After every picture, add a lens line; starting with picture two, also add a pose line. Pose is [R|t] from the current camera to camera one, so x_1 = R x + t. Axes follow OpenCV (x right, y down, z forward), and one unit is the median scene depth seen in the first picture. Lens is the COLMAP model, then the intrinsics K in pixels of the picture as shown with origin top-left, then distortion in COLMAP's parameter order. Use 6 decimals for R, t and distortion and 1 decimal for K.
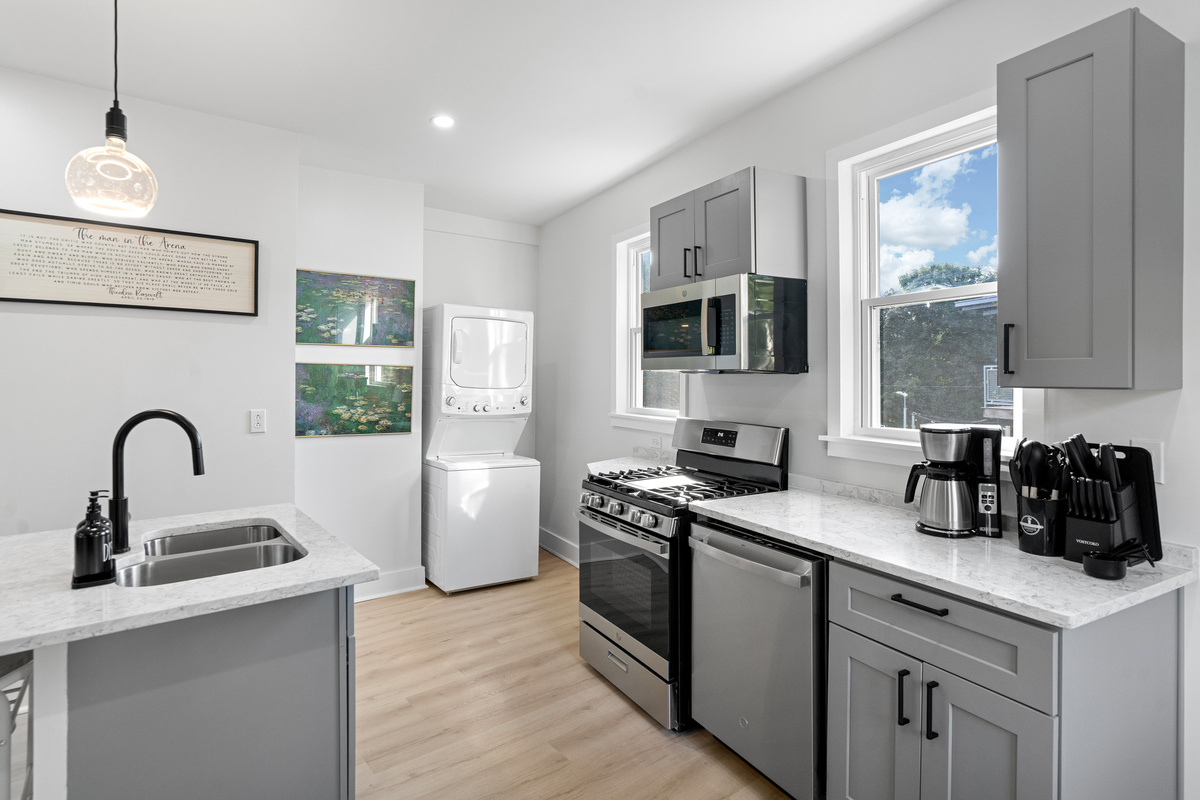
lens RADIAL K [[603.5, 0, 602.7], [0, 603.5, 388.4], [0, 0, 1]] dist [-0.080634, 0.032674]
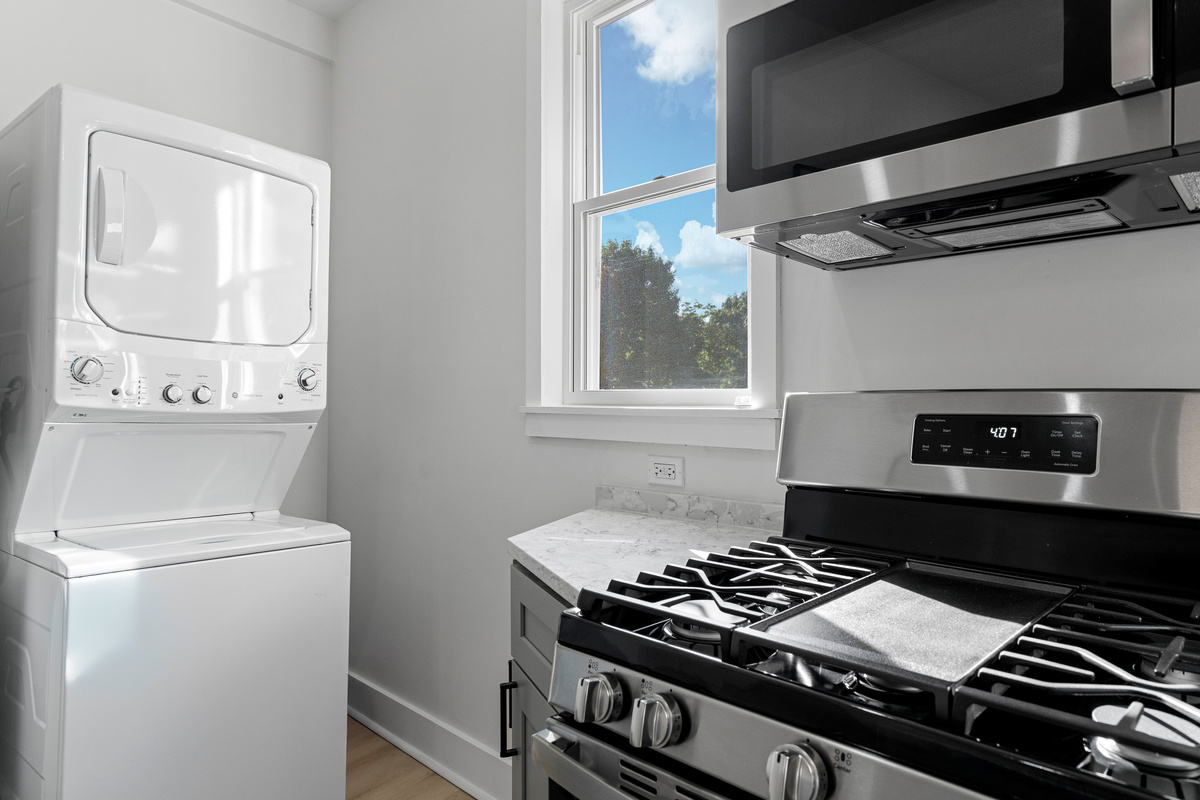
lens RADIAL K [[782.1, 0, 556.9], [0, 782.1, 395.5], [0, 0, 1]] dist [0.001465, 0.001086]
pose [[0.980185, -0.010035, 0.197828, -0.111839], [0.013977, 0.999730, -0.018539, 0.068247], [-0.197588, 0.020936, 0.980061, 0.725104]]
